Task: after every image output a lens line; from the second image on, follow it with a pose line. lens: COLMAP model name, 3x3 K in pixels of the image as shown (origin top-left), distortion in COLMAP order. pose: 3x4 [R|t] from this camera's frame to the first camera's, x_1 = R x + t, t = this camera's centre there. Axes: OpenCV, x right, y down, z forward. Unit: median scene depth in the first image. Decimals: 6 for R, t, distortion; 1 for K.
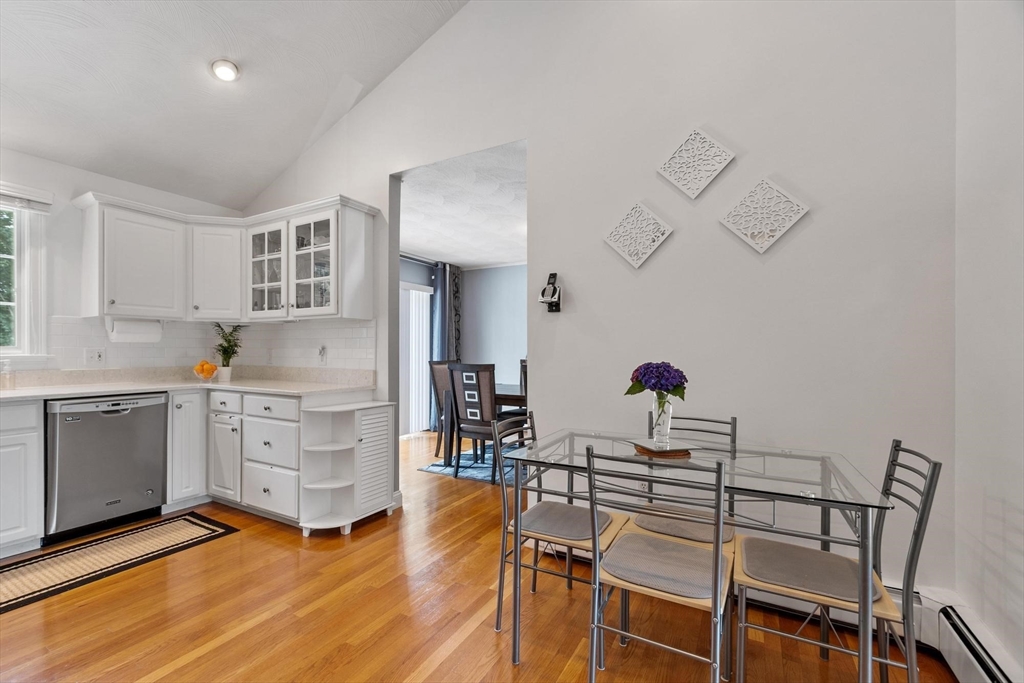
lens RADIAL K [[450.4, 0, 497.2], [0, 450.4, 354.2], [0, 0, 1]] dist [-0.000581, -0.000971]
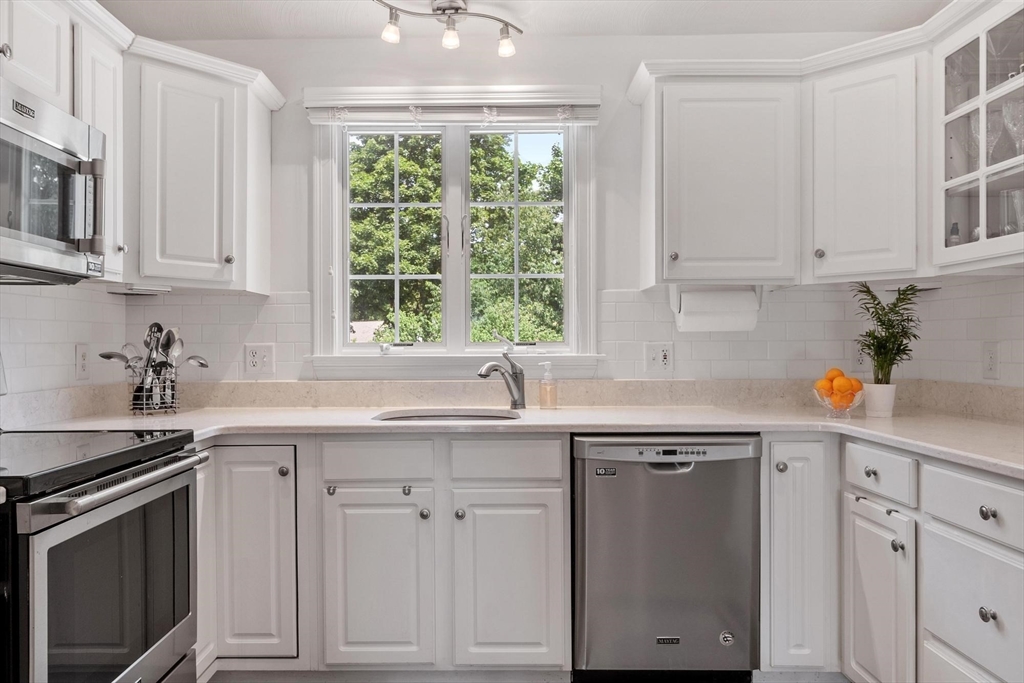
lens RADIAL K [[739.2, 0, 493.7], [0, 739.2, 343.1], [0, 0, 1]] dist [0.007363, 0.002040]
pose [[0.498077, -0.008215, -0.867094, -0.188134], [-0.003439, 0.999929, -0.011449, -0.001887], [0.867126, 0.008684, 0.498013, 0.353188]]
